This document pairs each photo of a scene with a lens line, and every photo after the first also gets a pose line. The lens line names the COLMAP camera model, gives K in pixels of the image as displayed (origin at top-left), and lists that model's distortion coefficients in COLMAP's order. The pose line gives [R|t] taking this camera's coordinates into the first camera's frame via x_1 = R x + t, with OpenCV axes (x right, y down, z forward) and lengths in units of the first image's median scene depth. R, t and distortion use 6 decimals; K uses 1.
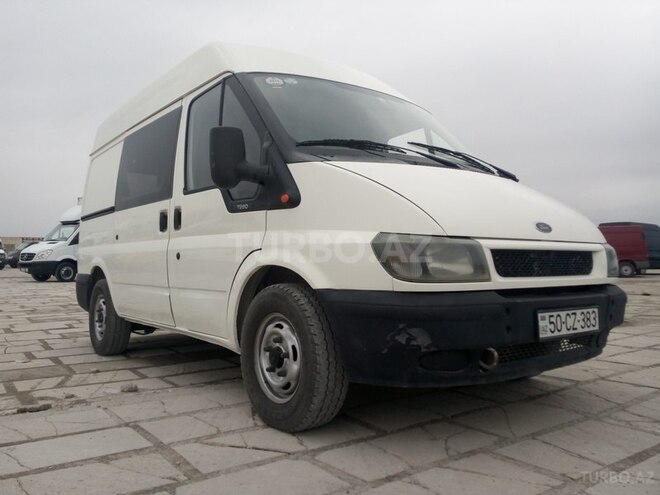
lens RADIAL K [[540.5, 0, 327.9], [0, 540.5, 246.9], [0, 0, 1]] dist [0.035693, -0.001979]
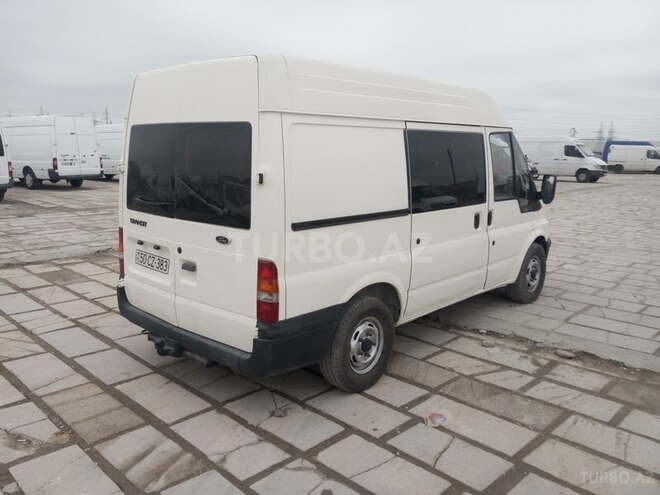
lens RADIAL K [[540.5, 0, 325.7], [0, 540.5, 243.4], [0, 0, 1]] dist [0.035693, -0.001979]
pose [[-0.147230, -0.195602, 0.969569, -1.815645], [-0.060160, 0.980207, 0.188613, -0.258559], [-0.987271, -0.030559, -0.156083, 1.841935]]
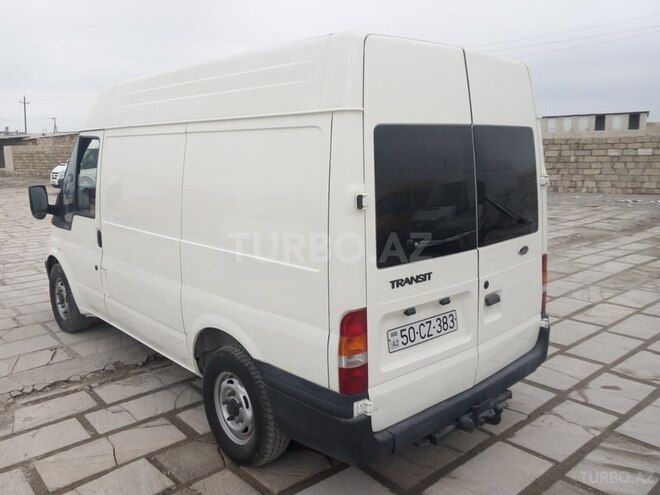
lens RADIAL K [[540.5, 0, 326.7], [0, 540.5, 250.6], [0, 0, 1]] dist [0.035693, -0.001979]
pose [[-0.997370, 0.016966, -0.070461, -0.810524], [0.007025, 0.990266, 0.139009, -0.215717], [0.072133, 0.138148, -0.987781, 2.519886]]
